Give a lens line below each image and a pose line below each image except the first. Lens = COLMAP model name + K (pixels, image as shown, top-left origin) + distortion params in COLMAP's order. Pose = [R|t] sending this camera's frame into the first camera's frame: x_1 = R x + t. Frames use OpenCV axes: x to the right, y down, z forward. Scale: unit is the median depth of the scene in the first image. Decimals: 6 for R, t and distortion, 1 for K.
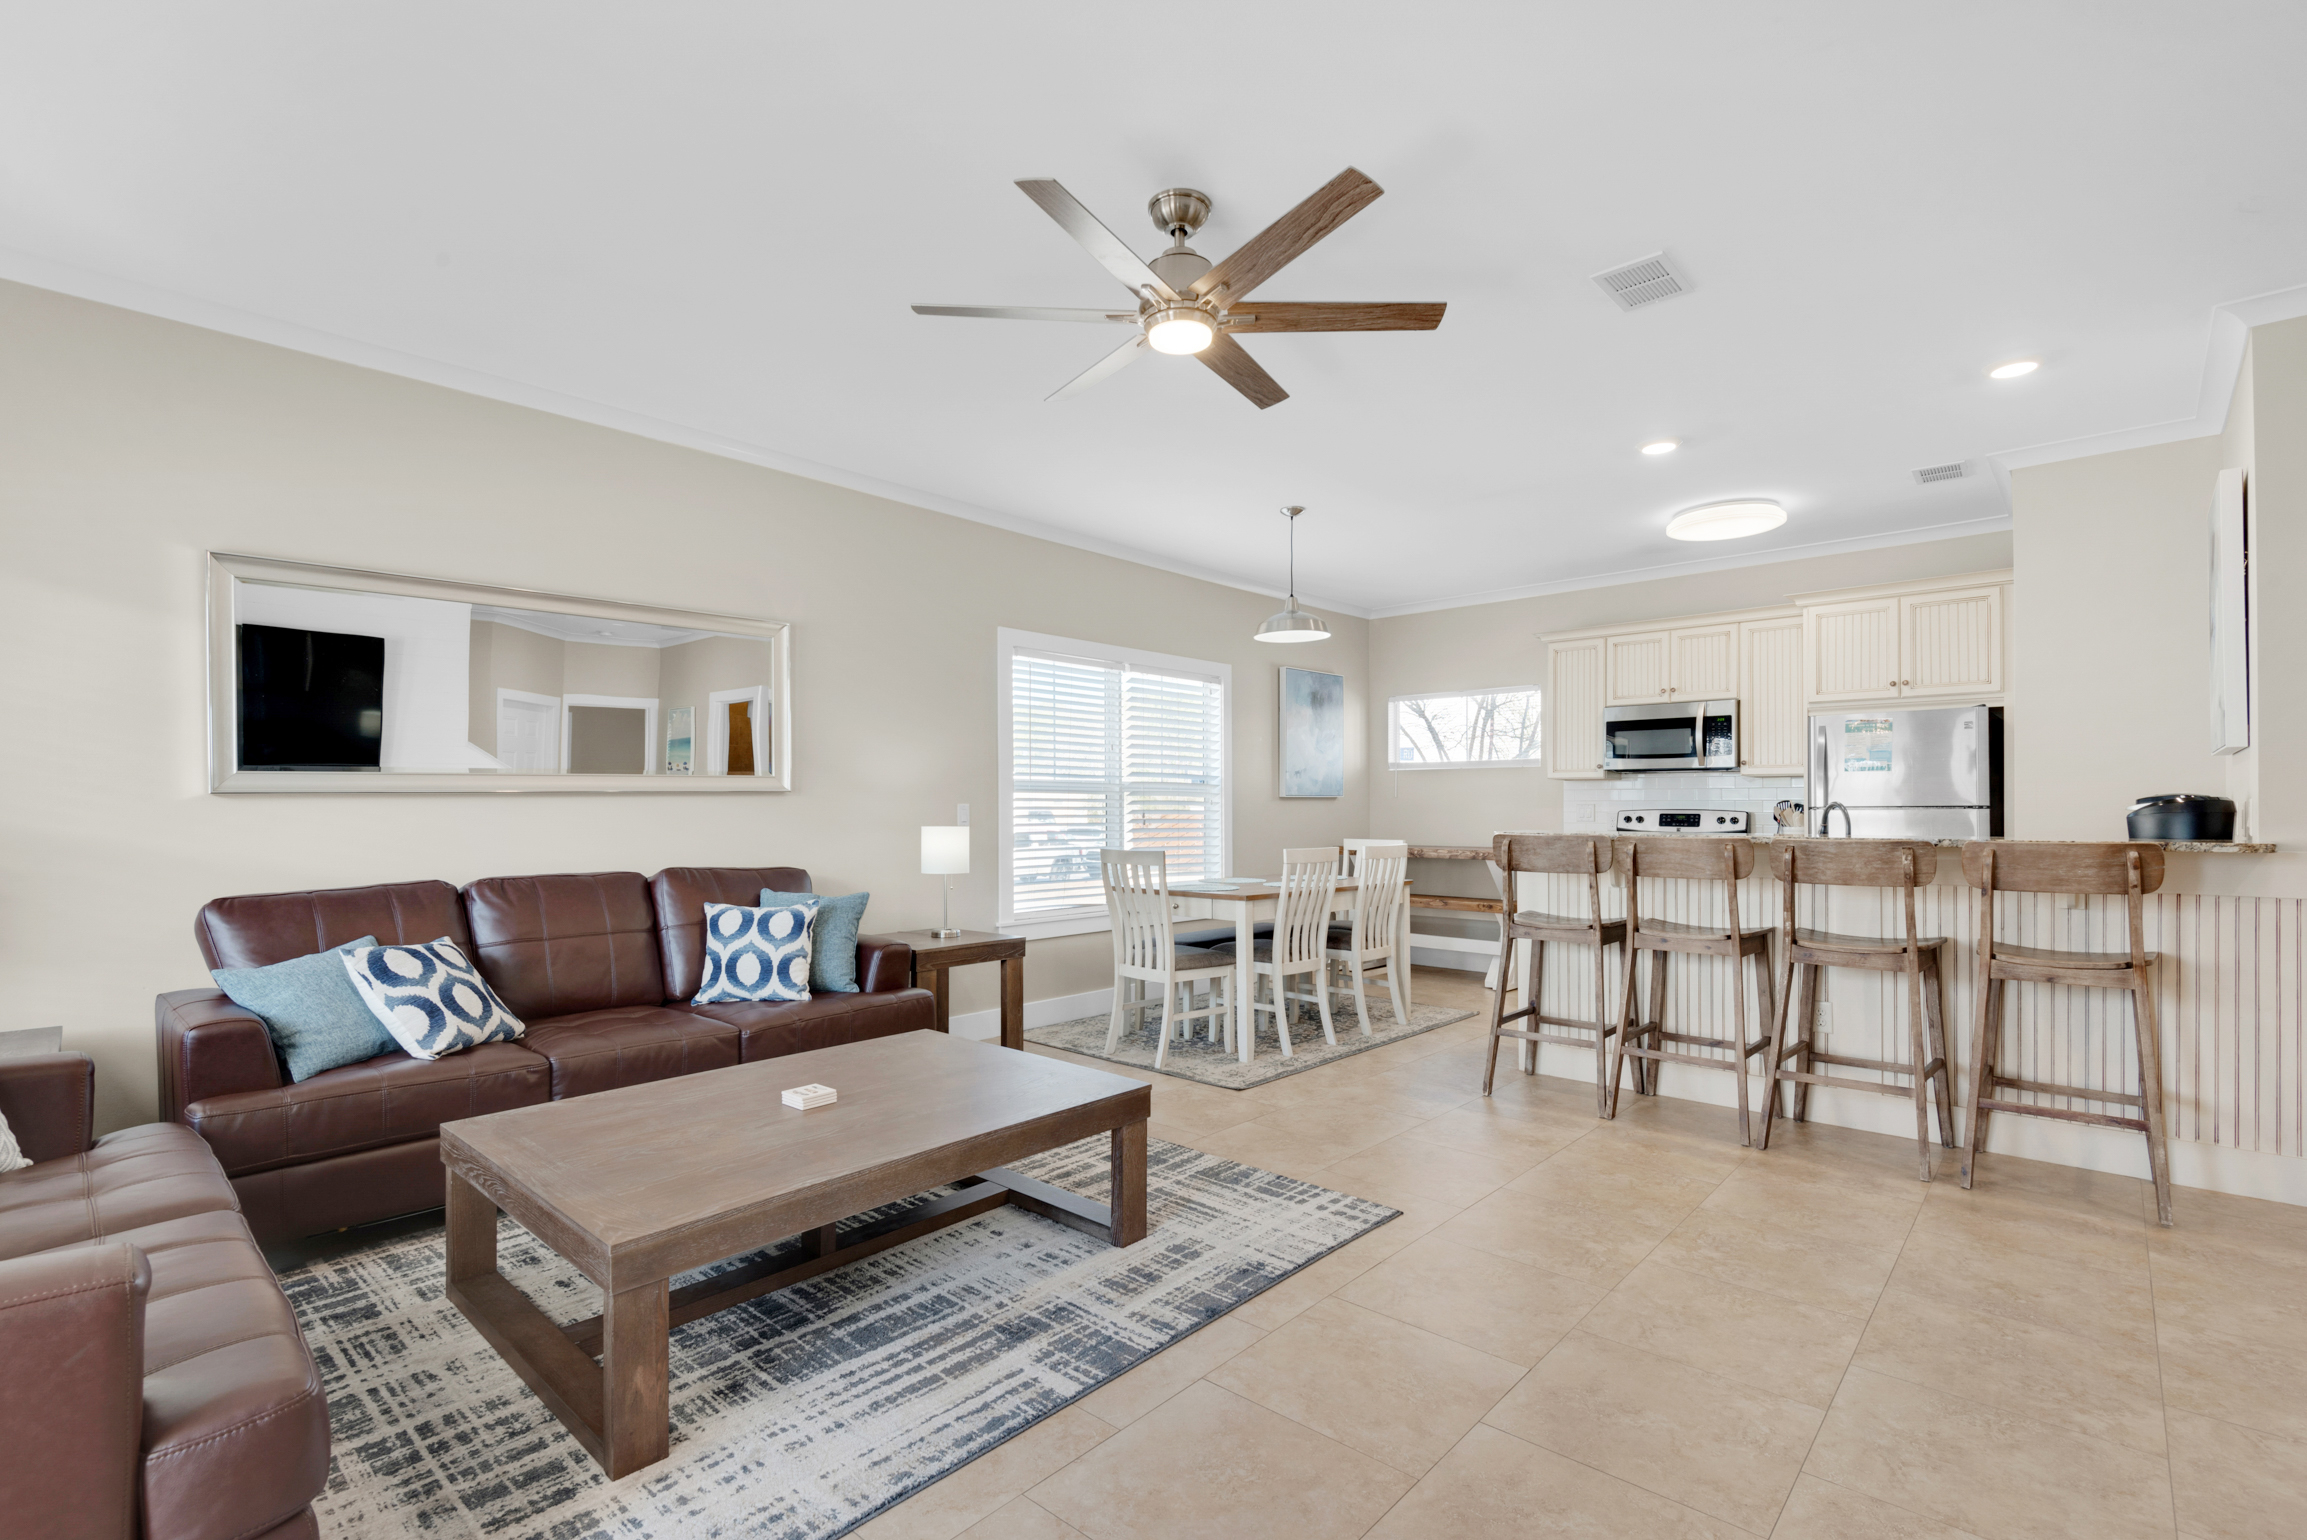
lens RADIAL K [[1035.2, 0, 1154.7], [0, 1035.2, 791.8], [0, 0, 1]] dist [0.003819, -0.000431]
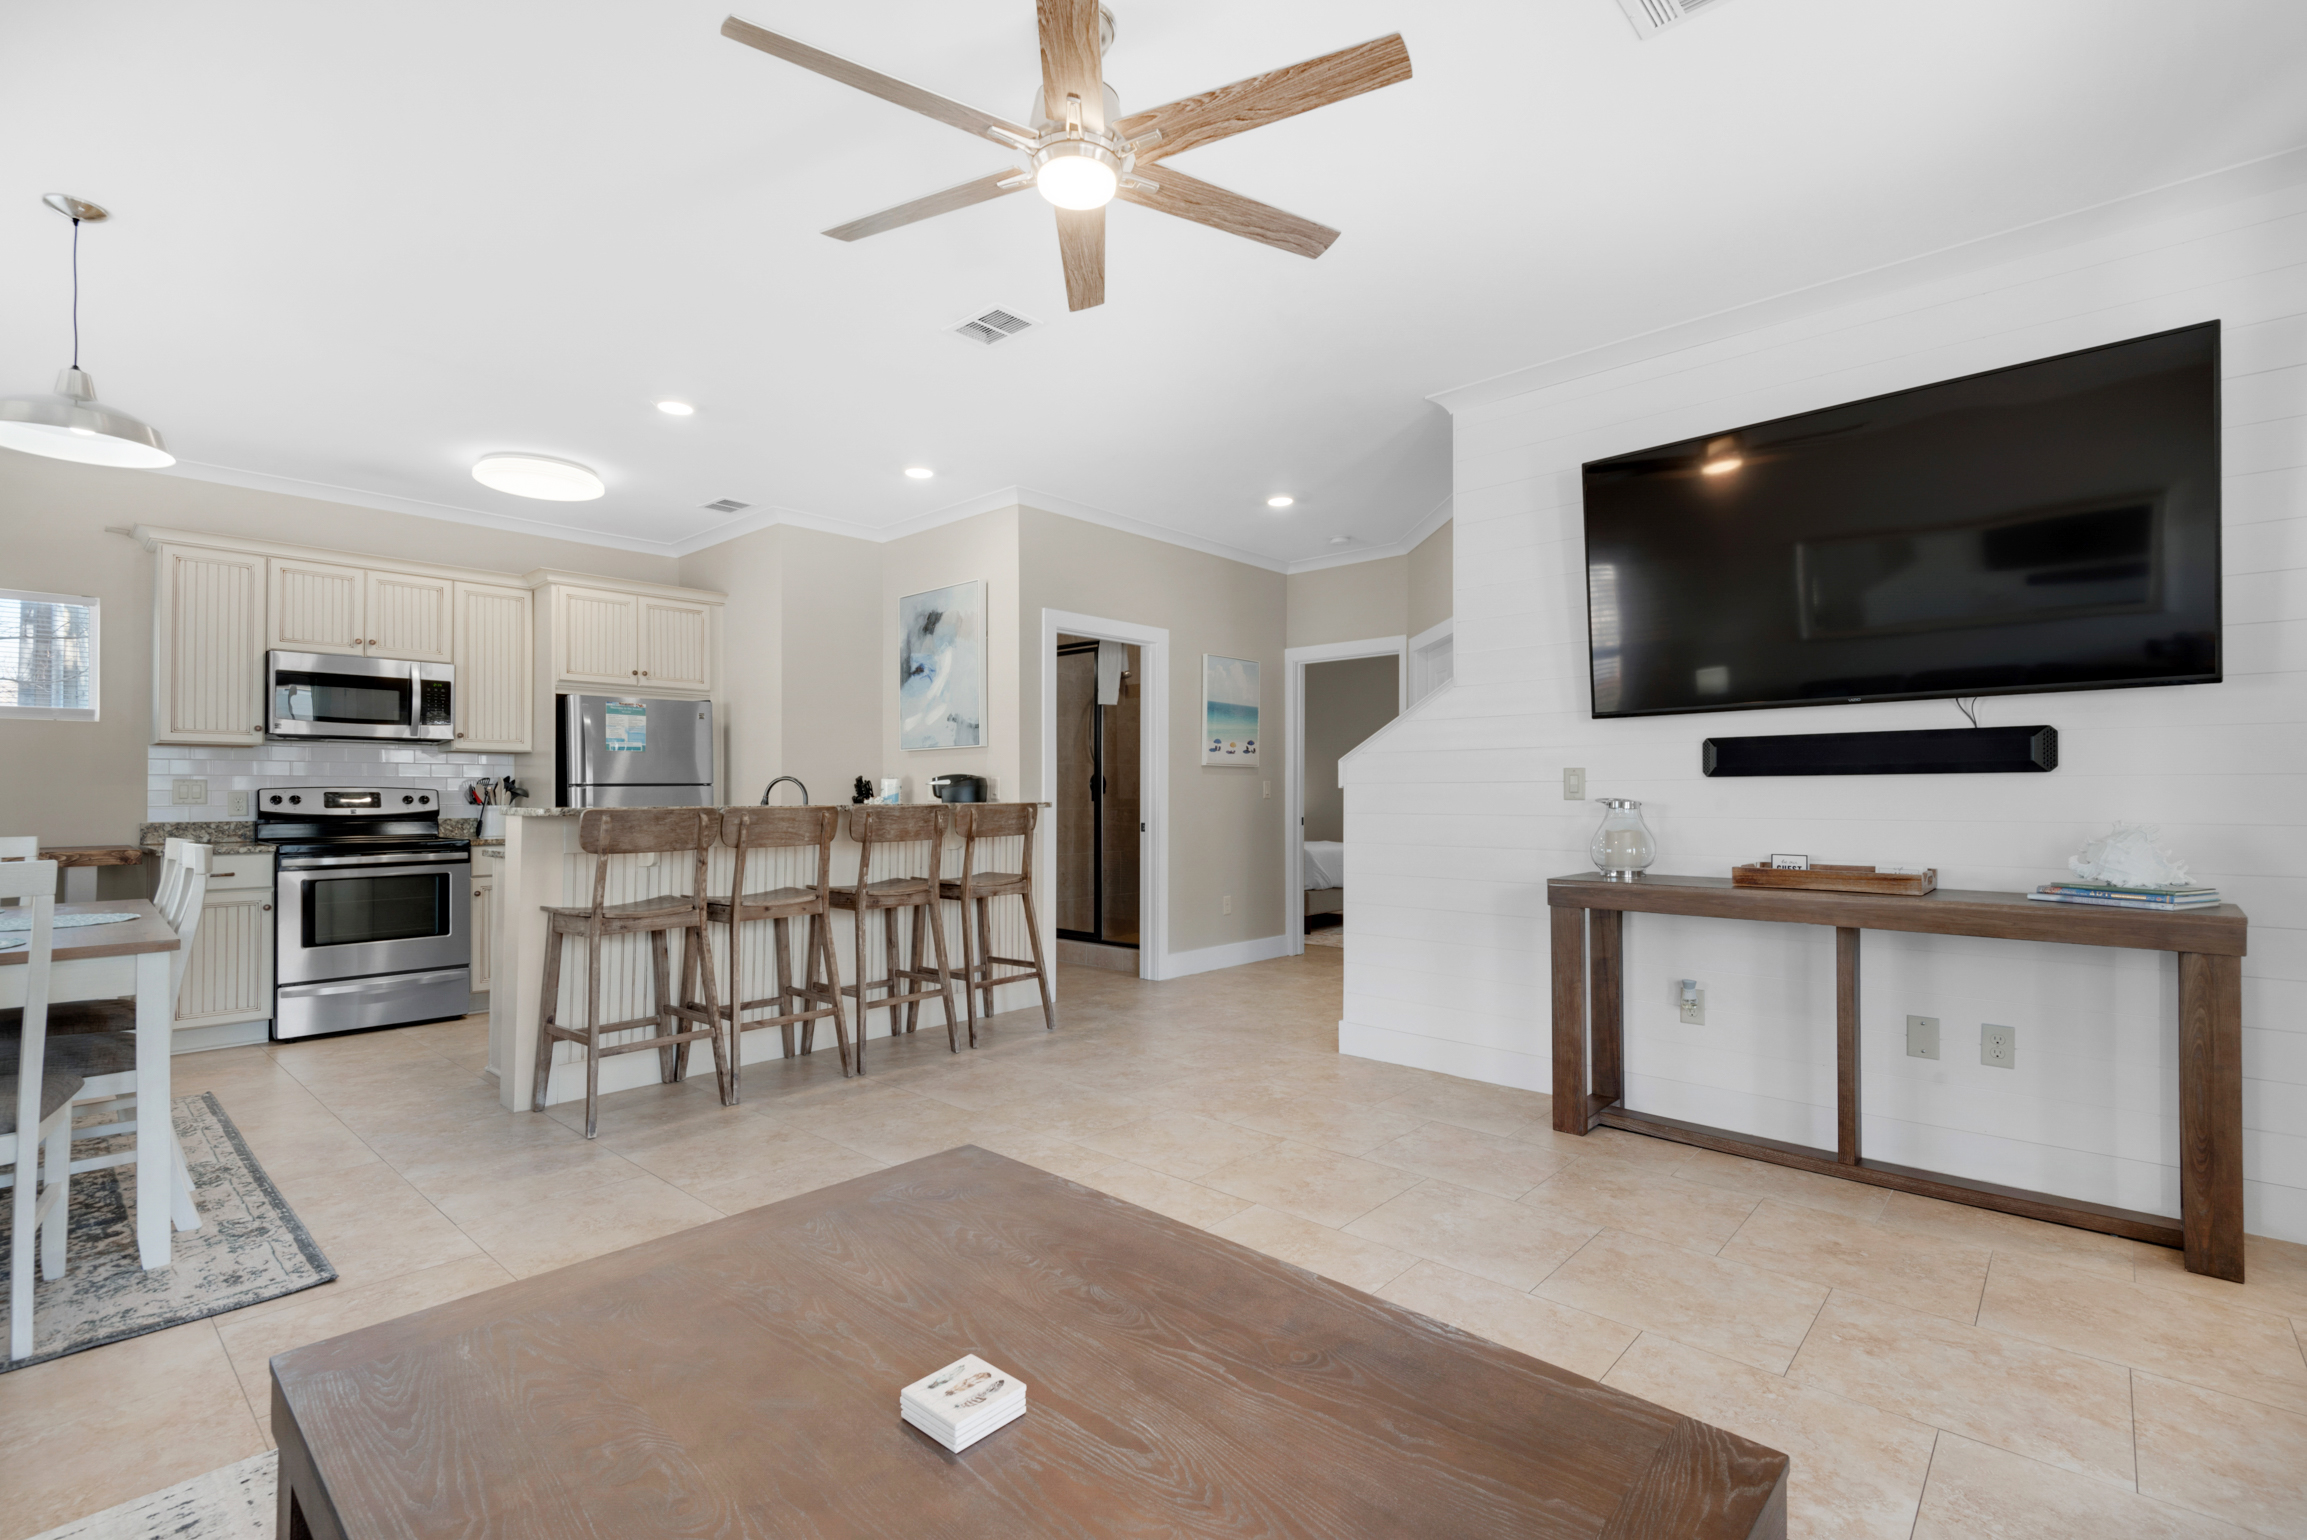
lens RADIAL K [[1035.2, 0, 1113.0], [0, 1035.2, 780.7], [0, 0, 1]] dist [0.003819, -0.000431]
pose [[0.025164, 0.014261, 0.999582, -0.394604], [-0.010736, 0.999844, -0.013994, 0.021992], [-0.999626, -0.010379, 0.025313, 0.488809]]
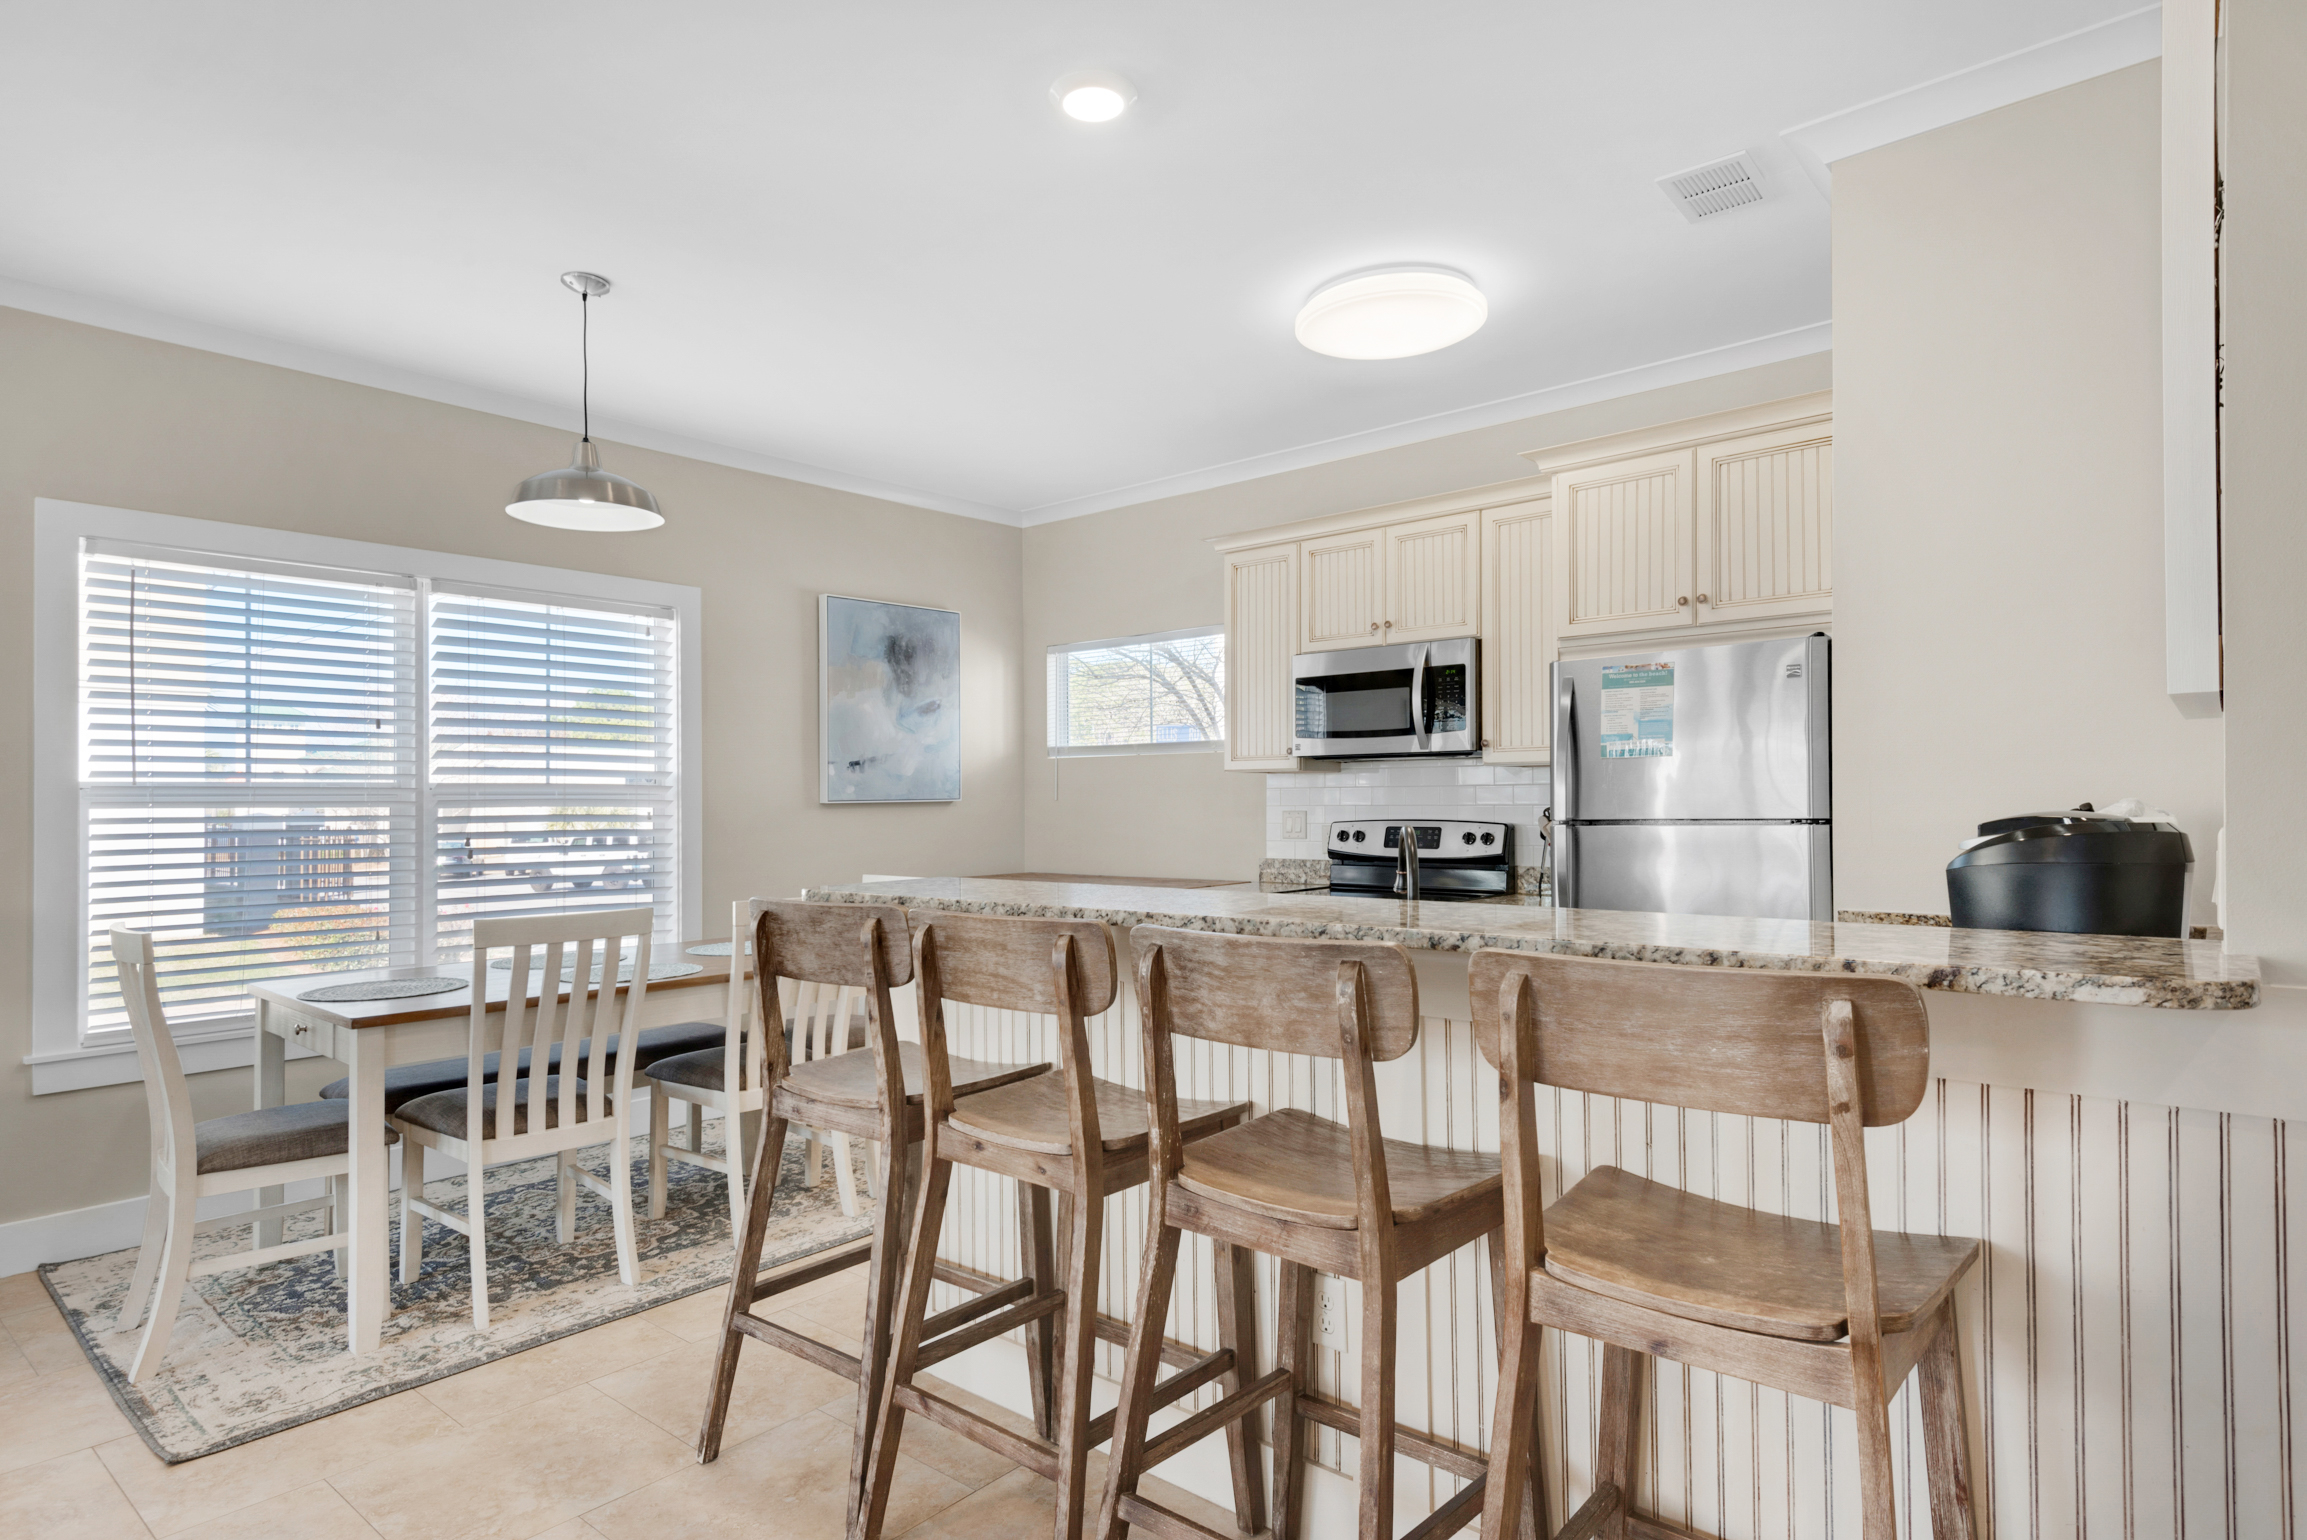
lens RADIAL K [[1223.3, 0, 1153.0], [0, 1223.3, 782.6], [0, 0, 1]] dist [0.025911, -0.002056]
pose [[0.999175, -0.008880, 0.039619, 0.422785], [0.008896, 0.999960, -0.000226, -0.008551], [-0.039615, 0.000578, 0.999215, 0.366469]]
